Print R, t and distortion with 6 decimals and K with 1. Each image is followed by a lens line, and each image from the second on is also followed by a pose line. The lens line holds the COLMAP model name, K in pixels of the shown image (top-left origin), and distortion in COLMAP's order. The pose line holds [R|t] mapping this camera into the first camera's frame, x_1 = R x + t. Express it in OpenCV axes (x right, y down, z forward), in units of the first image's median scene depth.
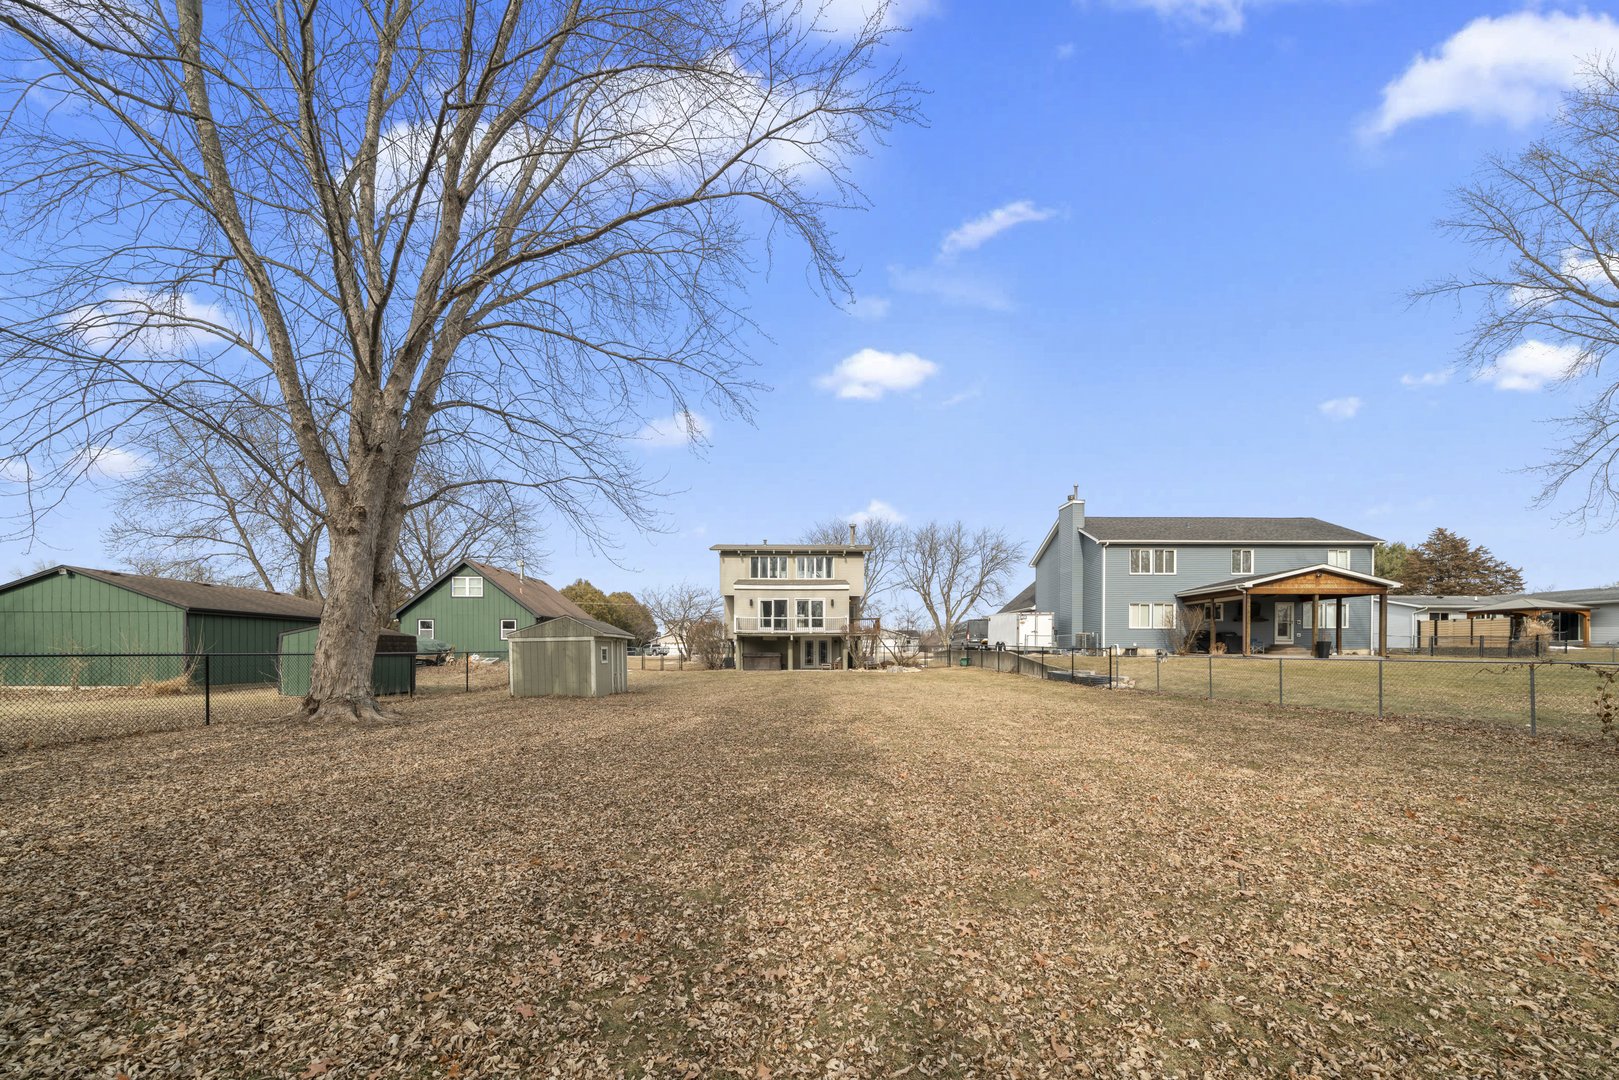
lens RADIAL K [[595.4, 0, 810.6], [0, 595.4, 651.9], [0, 0, 1]] dist [-0.000581, -0.000111]
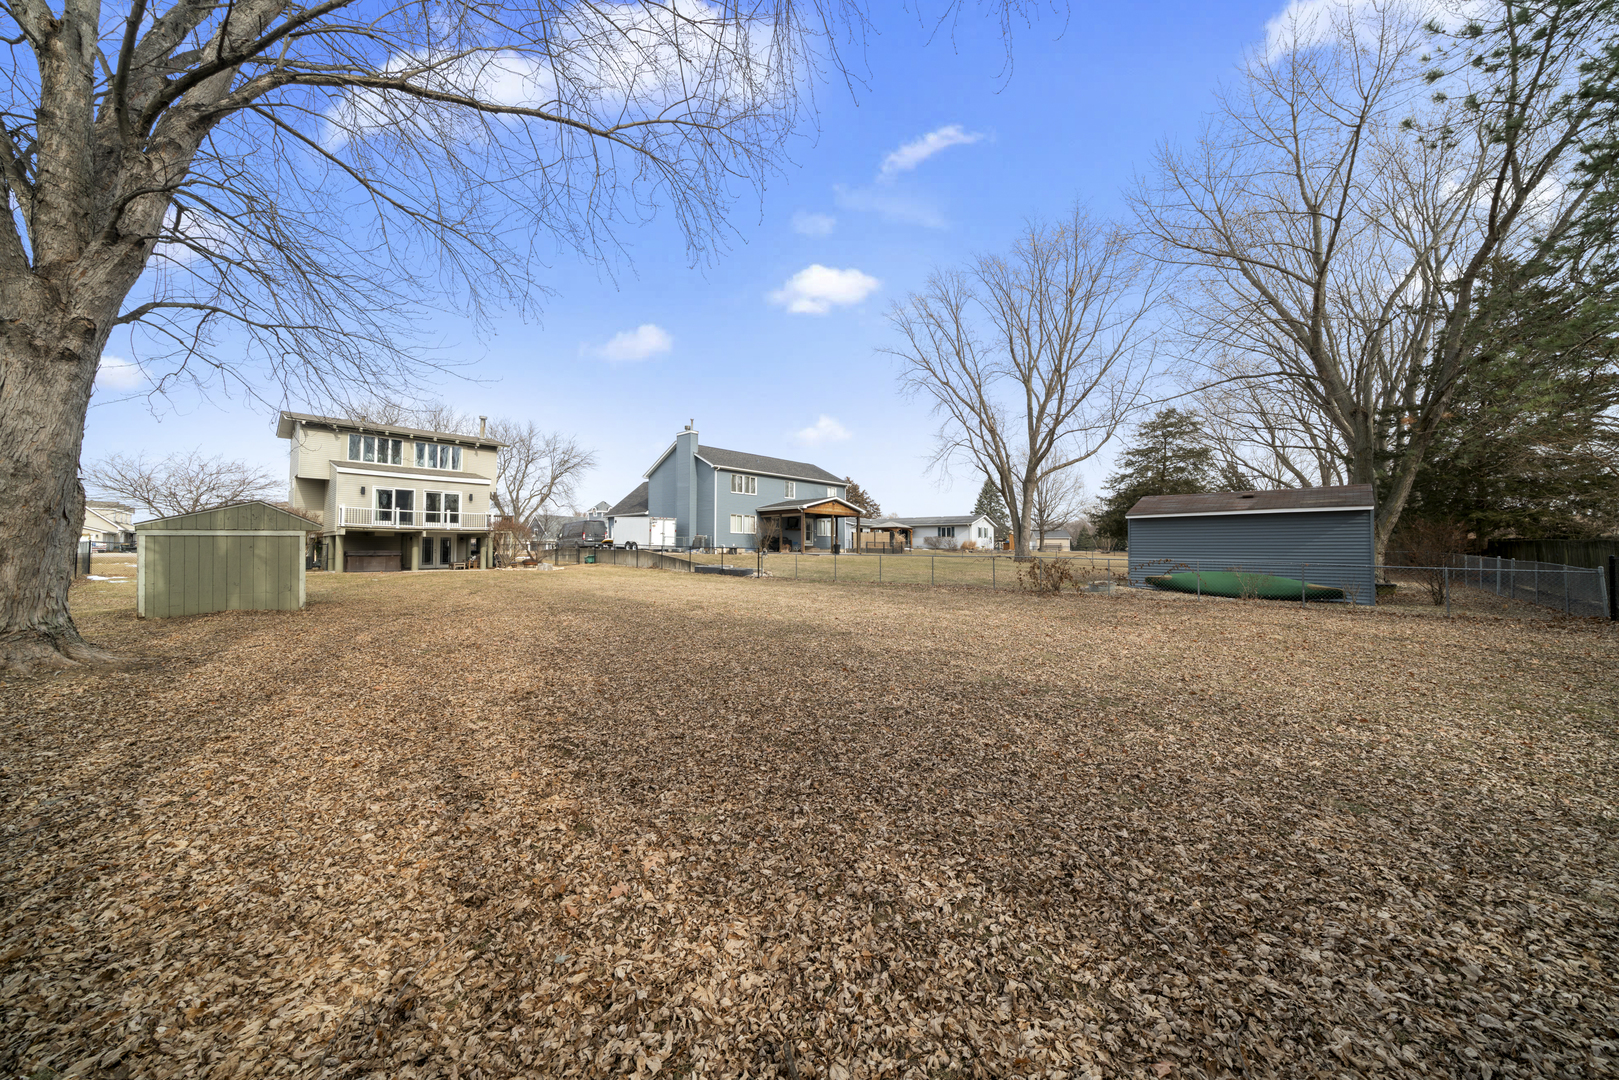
lens RADIAL K [[550.5, 0, 803.3], [0, 550.5, 532.0], [0, 0, 1]] dist [-0.007064, -0.000049]
pose [[0.692126, 0.025732, 0.721317, -0.224561], [-0.003269, 0.999466, -0.032518, -0.001851], [-0.721769, 0.020148, 0.691841, 0.024703]]
